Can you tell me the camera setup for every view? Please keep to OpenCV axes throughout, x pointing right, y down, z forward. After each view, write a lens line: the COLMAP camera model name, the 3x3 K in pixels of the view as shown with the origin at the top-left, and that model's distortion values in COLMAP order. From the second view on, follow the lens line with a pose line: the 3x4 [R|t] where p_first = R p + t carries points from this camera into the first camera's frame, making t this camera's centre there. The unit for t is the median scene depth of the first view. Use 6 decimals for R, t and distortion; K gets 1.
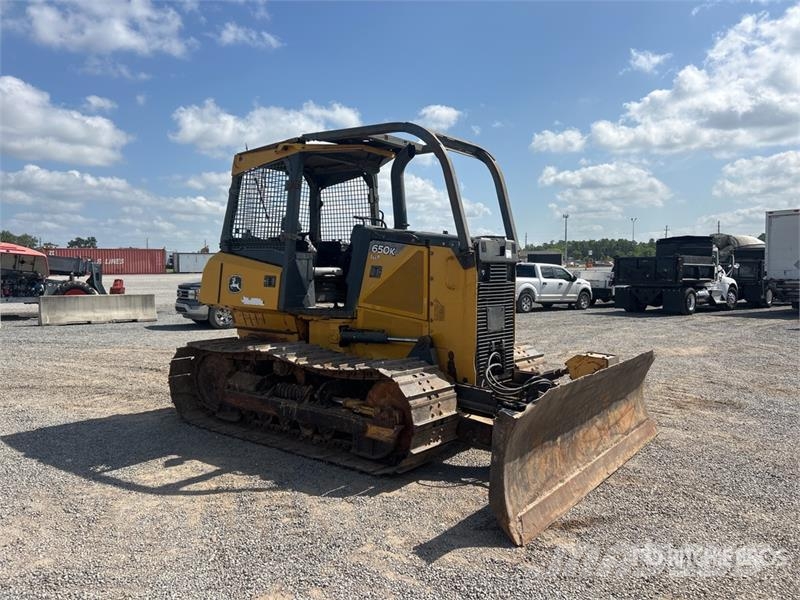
lens RADIAL K [[593.1, 0, 401.6], [0, 593.1, 298.5], [0, 0, 1]] dist [0.038791, -0.047174]
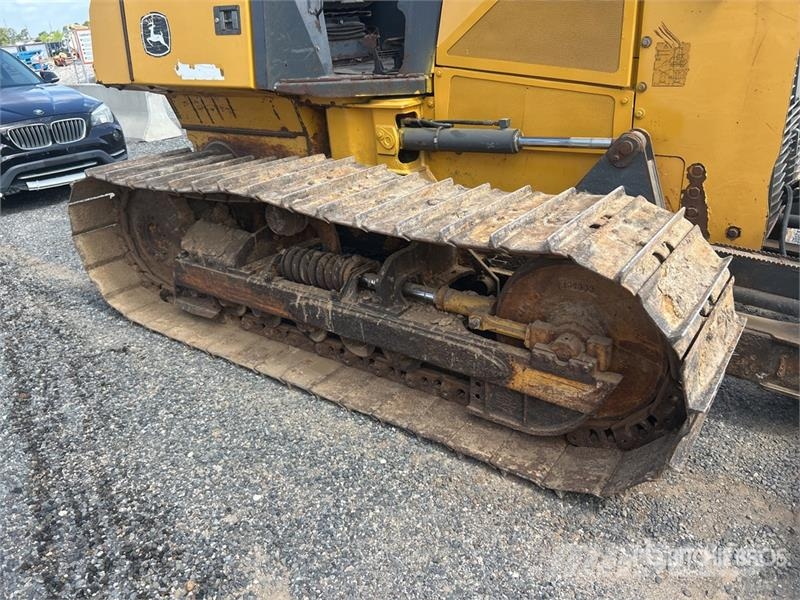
lens RADIAL K [[593.1, 0, 401.6], [0, 593.1, 298.5], [0, 0, 1]] dist [0.038791, -0.047174]
pose [[0.997268, -0.073511, -0.007258, -0.112750], [0.070950, 0.925893, 0.371065, 0.007393], [-0.020558, -0.370566, 0.928579, 0.547918]]
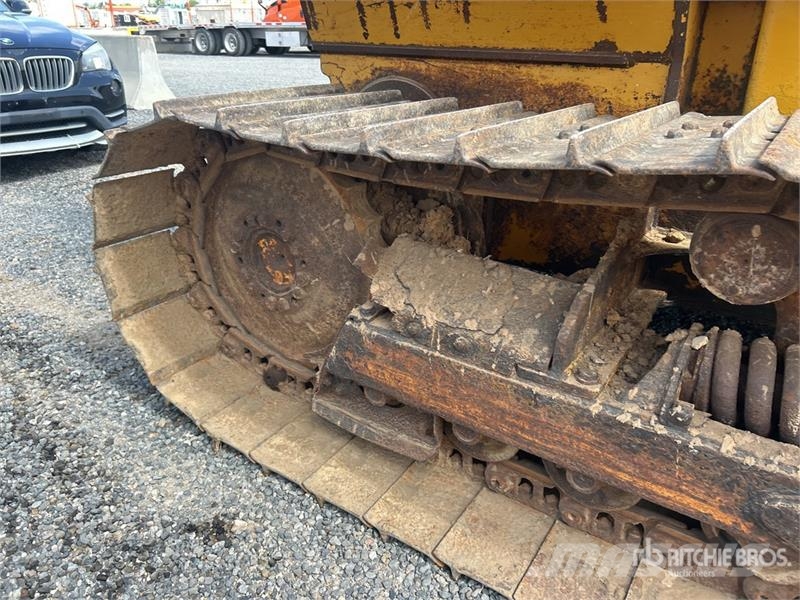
lens RADIAL K [[602.4, 0, 388.3], [0, 602.4, 298.9], [0, 0, 1]] dist [0.053839, -0.063120]
pose [[0.998769, -0.016358, 0.046836, -0.319638], [-0.002073, 0.929493, 0.368835, 0.064513], [-0.049567, -0.368478, 0.928314, 0.856066]]
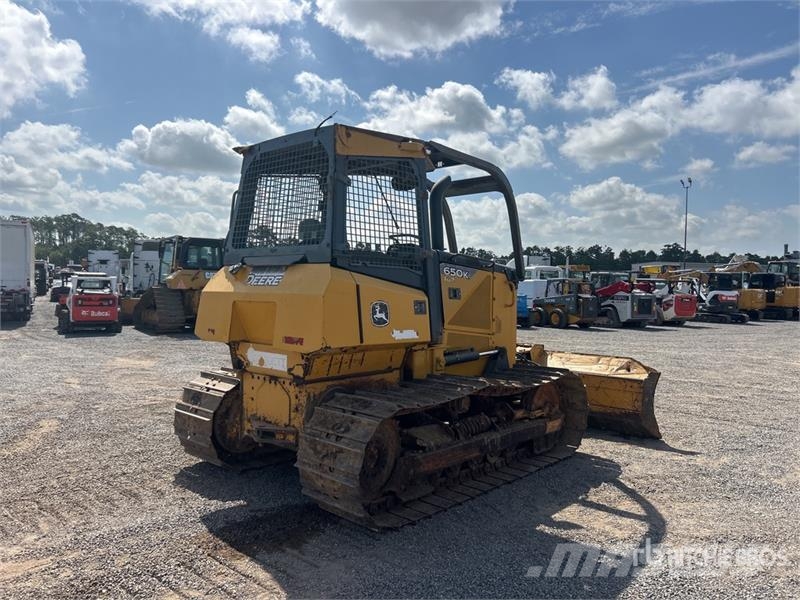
lens RADIAL K [[602.4, 0, 388.3], [0, 602.4, 298.9], [0, 0, 1]] dist [0.053839, -0.063120]
pose [[0.102528, -0.027576, 0.994348, -1.123075], [0.034690, 0.999107, 0.024131, -0.066692], [-0.994125, 0.032020, 0.103393, 1.030824]]
